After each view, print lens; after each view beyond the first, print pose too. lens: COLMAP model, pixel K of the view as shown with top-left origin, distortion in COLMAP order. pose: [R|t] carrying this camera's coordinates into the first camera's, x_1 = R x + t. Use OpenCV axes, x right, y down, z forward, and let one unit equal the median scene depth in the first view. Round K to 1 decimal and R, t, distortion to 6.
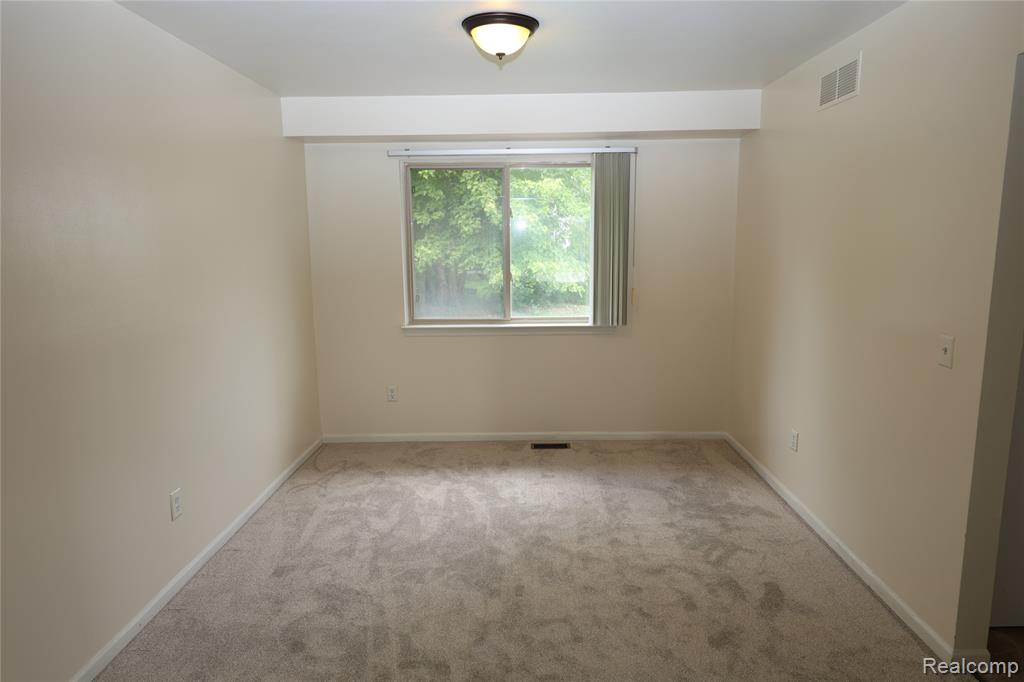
lens RADIAL K [[633.9, 0, 516.2], [0, 633.9, 338.1], [0, 0, 1]] dist [0.003414, 0.003725]
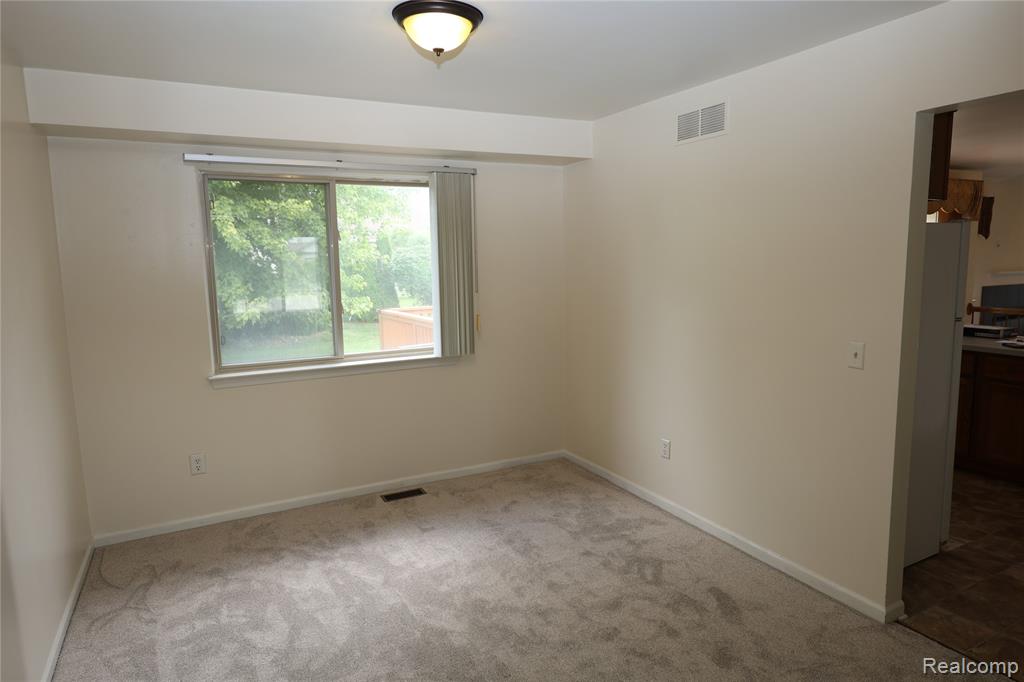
lens RADIAL K [[633.9, 0, 516.2], [0, 633.9, 337.4], [0, 0, 1]] dist [0.003414, 0.003725]
pose [[0.881292, -0.065068, 0.468070, -0.240760], [0.084639, 0.996193, -0.020875, -0.021567], [-0.464930, 0.058014, 0.883445, 0.142192]]
